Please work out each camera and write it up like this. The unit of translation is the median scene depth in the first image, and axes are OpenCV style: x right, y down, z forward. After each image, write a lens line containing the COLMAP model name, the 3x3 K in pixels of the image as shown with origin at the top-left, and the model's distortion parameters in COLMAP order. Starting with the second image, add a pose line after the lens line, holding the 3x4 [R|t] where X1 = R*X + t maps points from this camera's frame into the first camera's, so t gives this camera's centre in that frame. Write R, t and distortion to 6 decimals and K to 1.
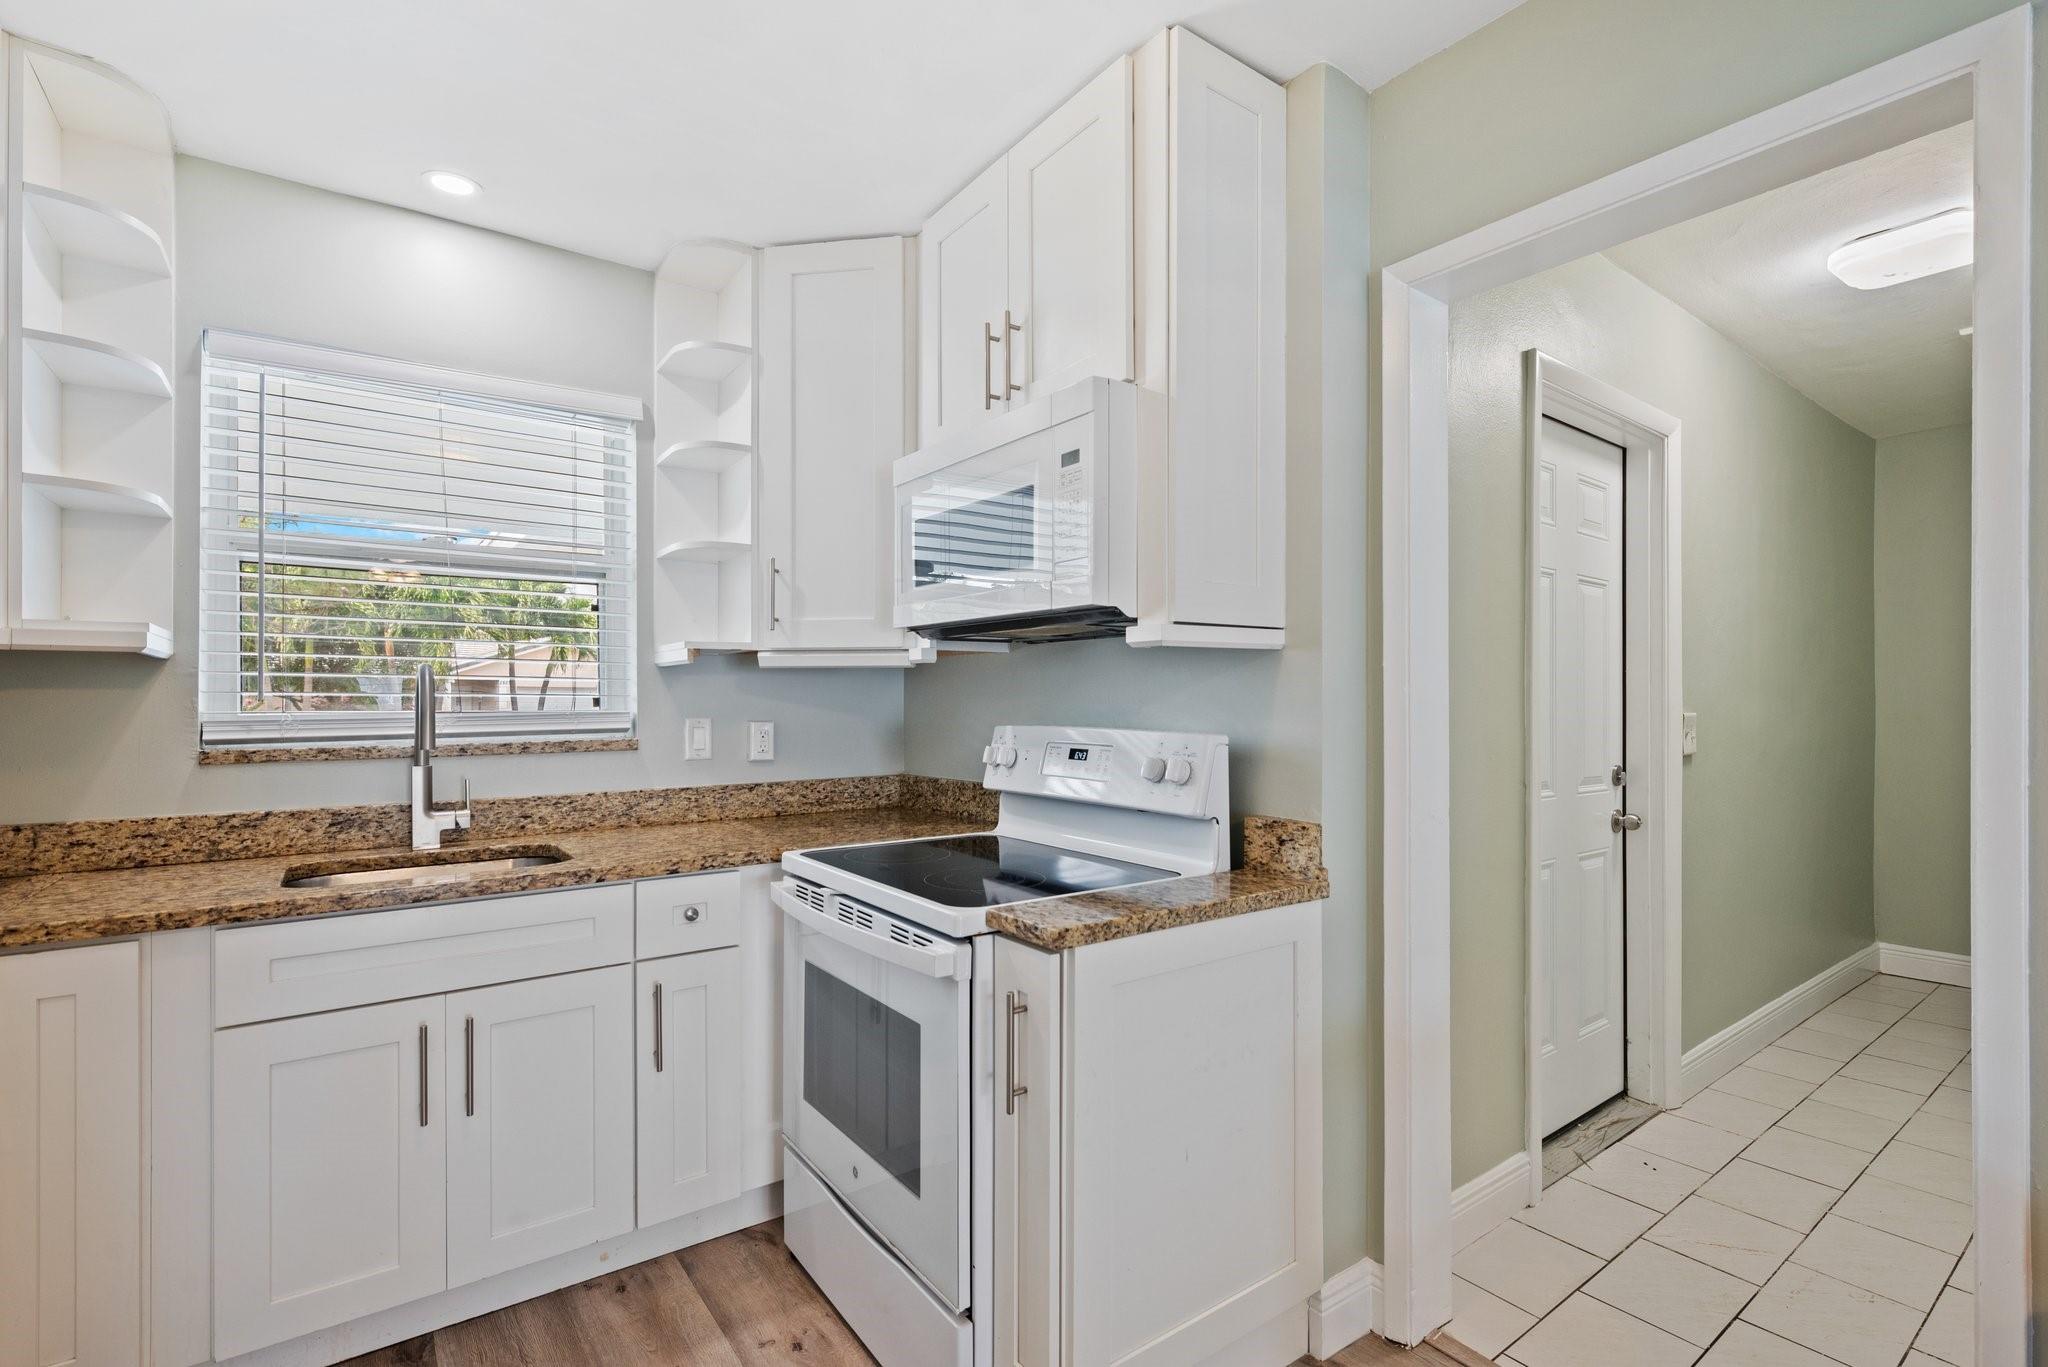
lens RADIAL K [[902.3, 0, 1024.3], [0, 902.3, 700.5], [0, 0, 1]] dist [-0.010583, -0.001322]
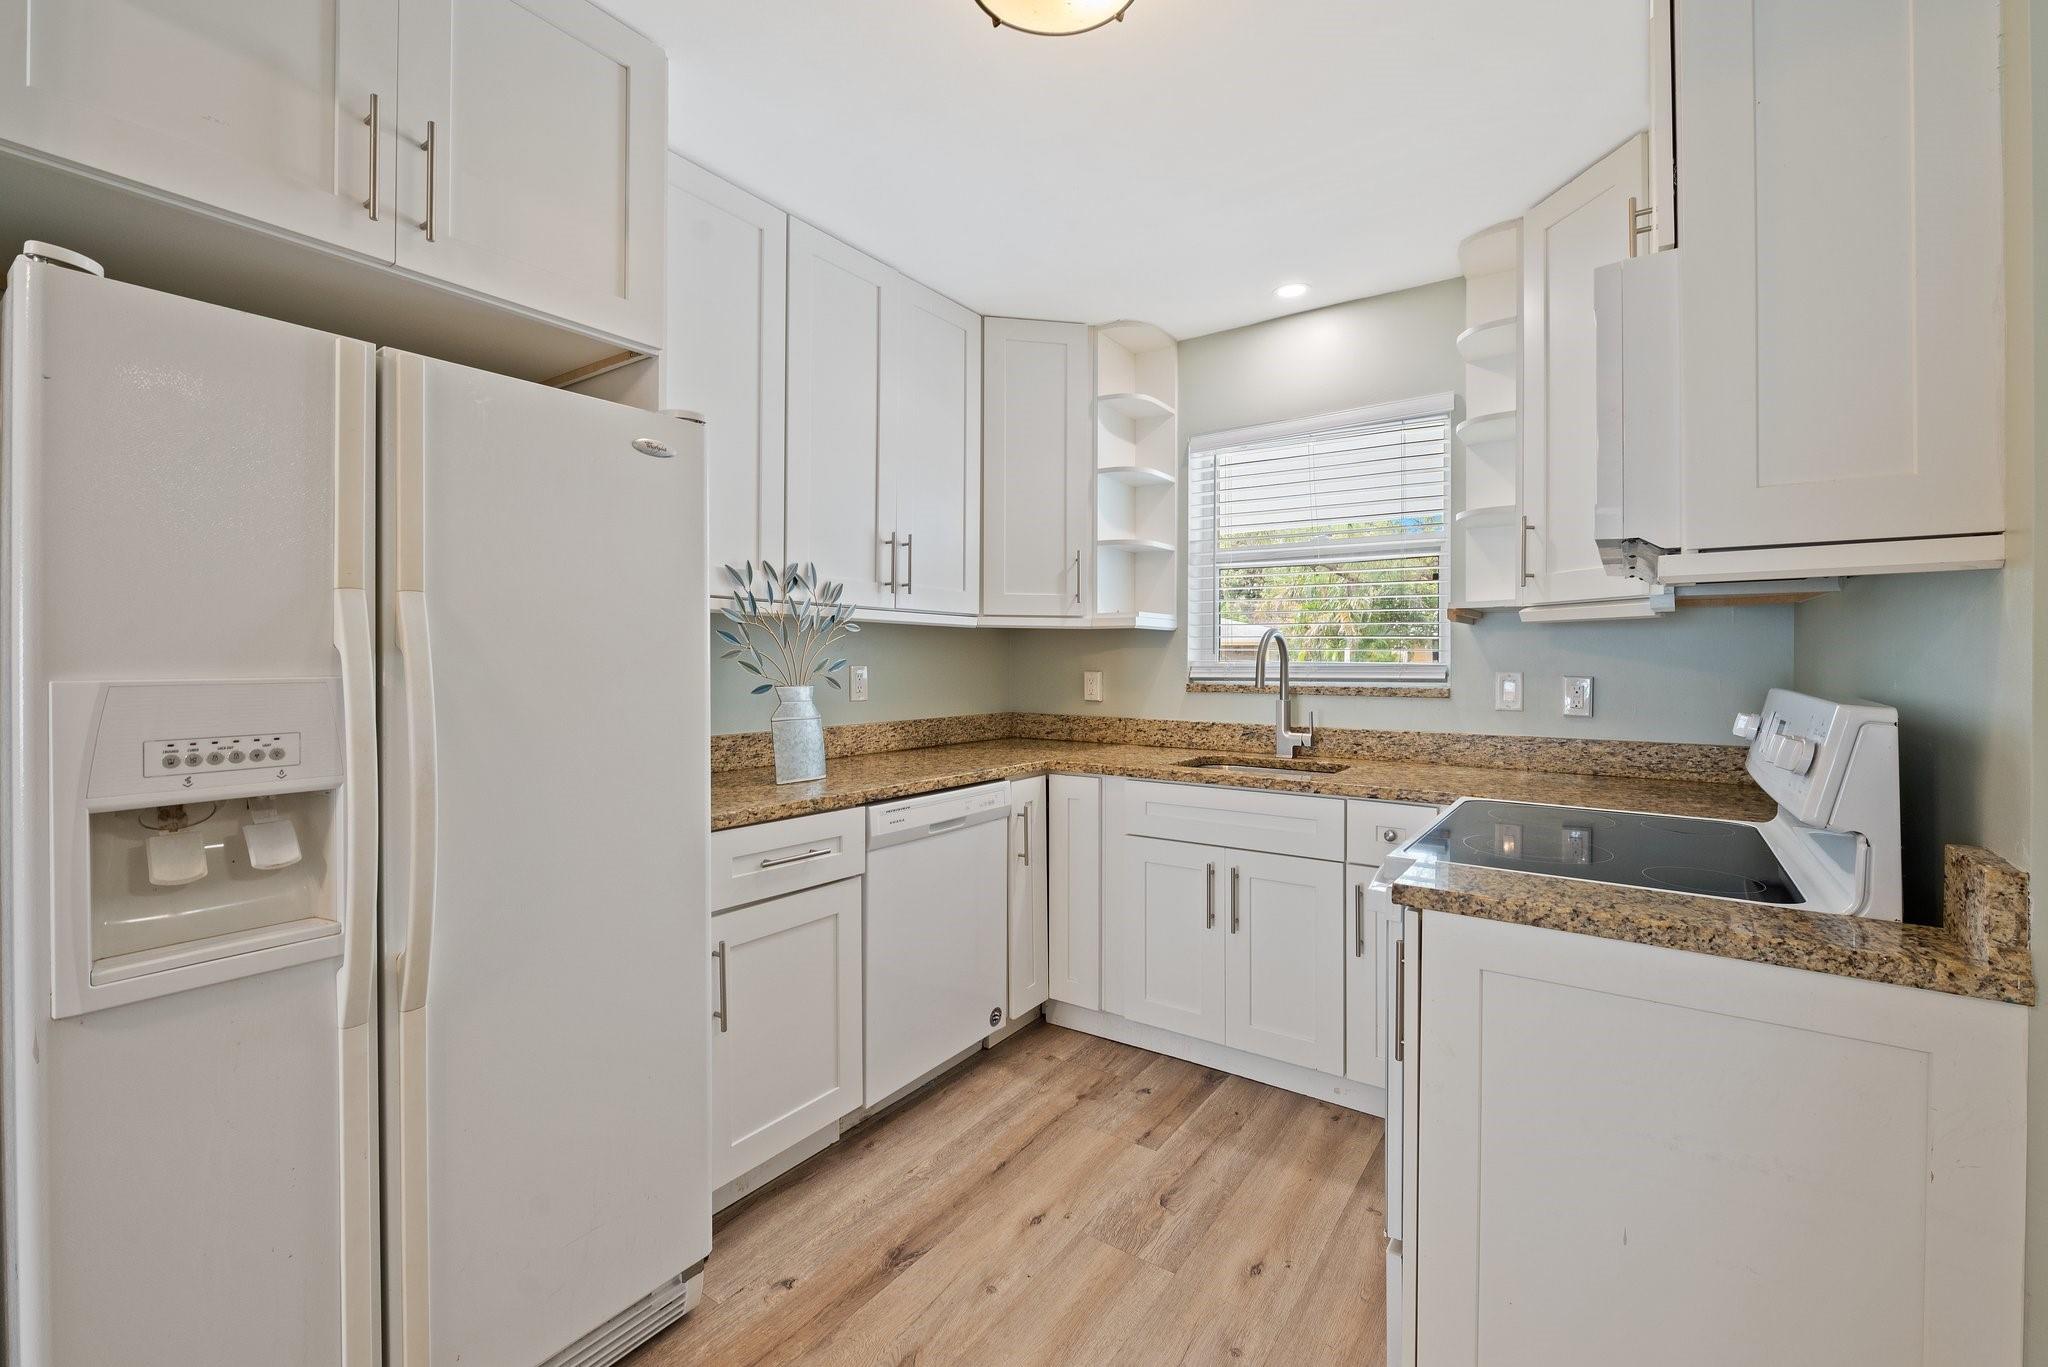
lens RADIAL K [[851.2, 0, 1074.5], [0, 851.2, 645.0], [0, 0, 1]] dist [-0.014545, -0.000311]
pose [[0.346134, -0.009633, -0.938136, 0.500142], [-0.002910, 0.999931, -0.011341, 0.001283], [0.938181, 0.006655, 0.346082, 0.211909]]
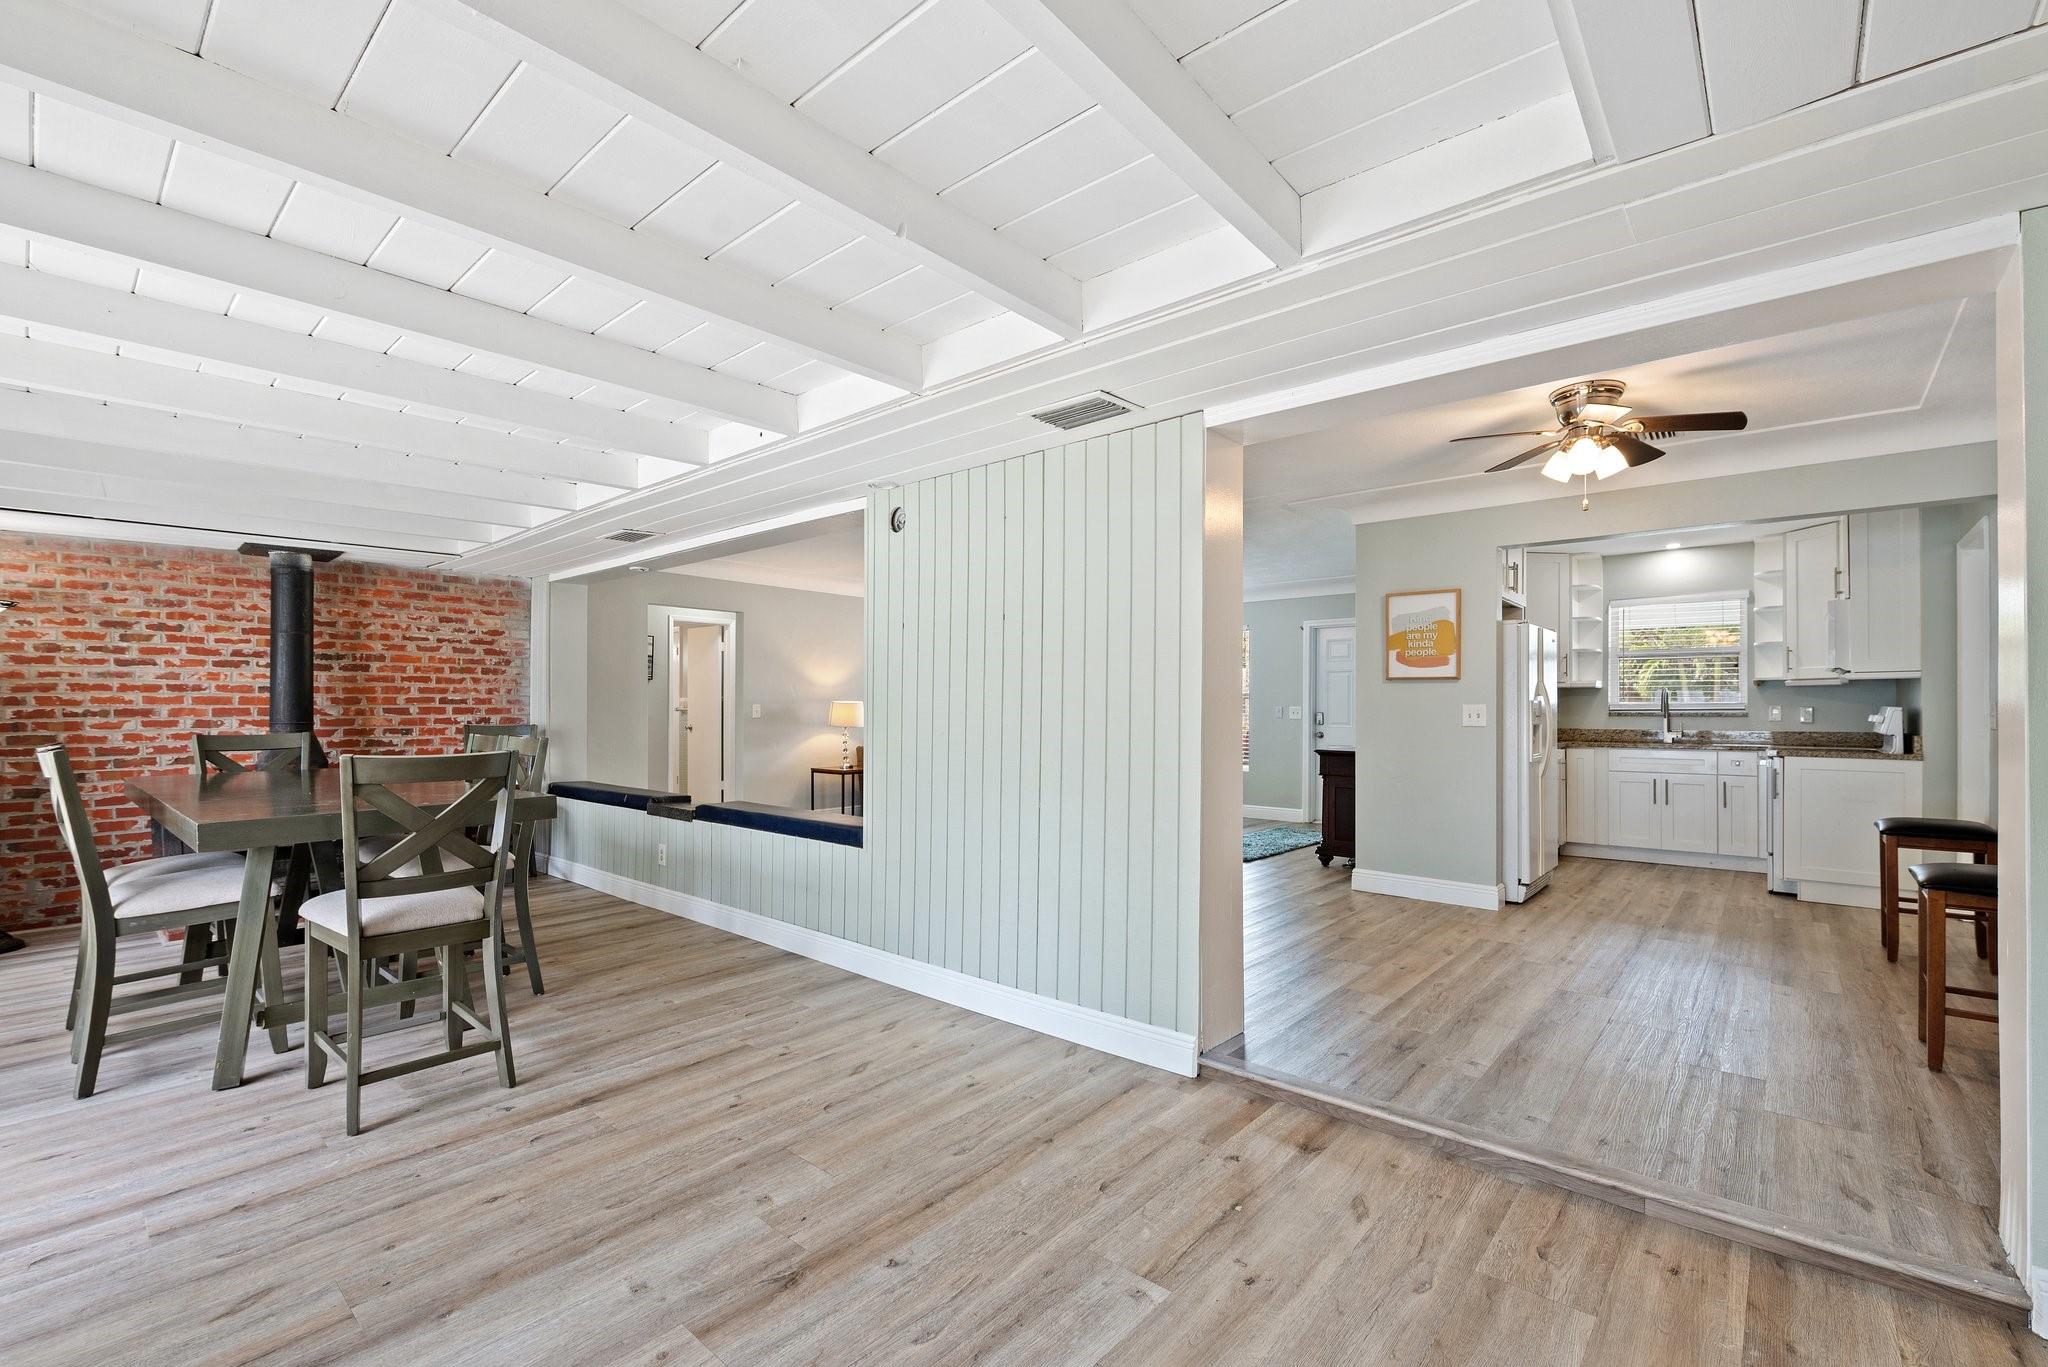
lens RADIAL K [[902.3, 0, 1022.5], [0, 902.3, 701.0], [0, 0, 1]] dist [-0.010583, -0.001322]
pose [[0.228015, -0.004154, -0.973649, 2.095950], [-0.002128, 0.999986, -0.004765, 0.029021], [0.973655, 0.003159, 0.228003, -2.162671]]
